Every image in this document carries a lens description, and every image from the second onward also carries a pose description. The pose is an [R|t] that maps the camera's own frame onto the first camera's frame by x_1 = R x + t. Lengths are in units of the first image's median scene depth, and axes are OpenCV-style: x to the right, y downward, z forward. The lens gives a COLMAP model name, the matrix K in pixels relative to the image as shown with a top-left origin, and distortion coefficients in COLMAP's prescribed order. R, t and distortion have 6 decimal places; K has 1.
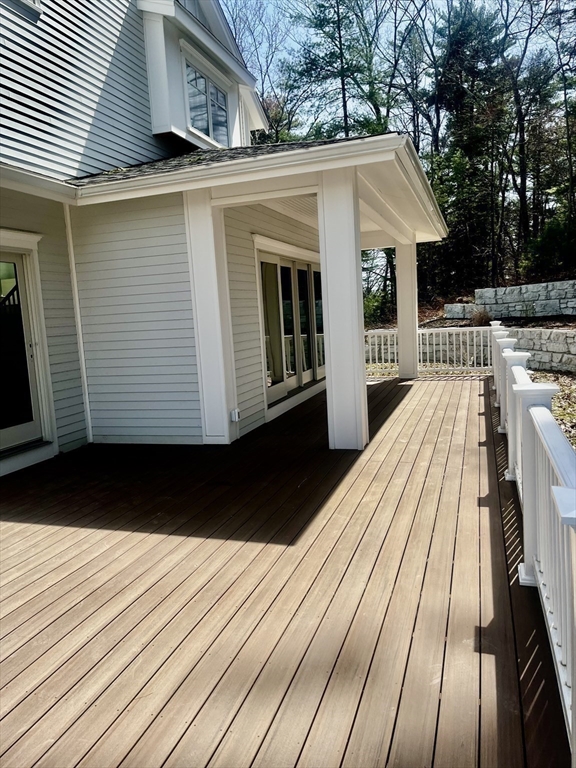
lens RADIAL K [[585.6, 0, 283.4], [0, 585.6, 384.4], [0, 0, 1]] dist [0.064605, -0.095258]
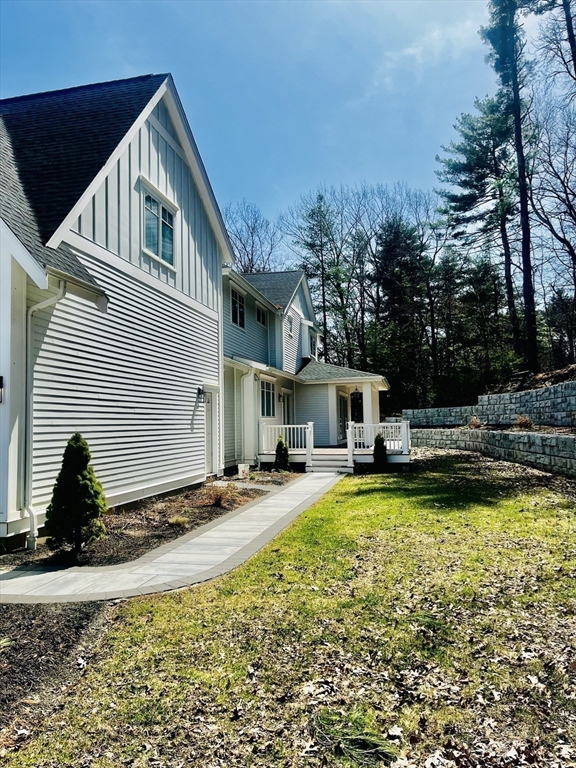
lens RADIAL K [[585.6, 0, 283.4], [0, 585.6, 384.4], [0, 0, 1]] dist [0.064605, -0.095258]
pose [[0.993785, 0.046159, 0.101295, -0.160675], [-0.025950, 0.980968, -0.192426, 0.084812], [-0.108249, 0.188601, 0.976069, -0.523230]]
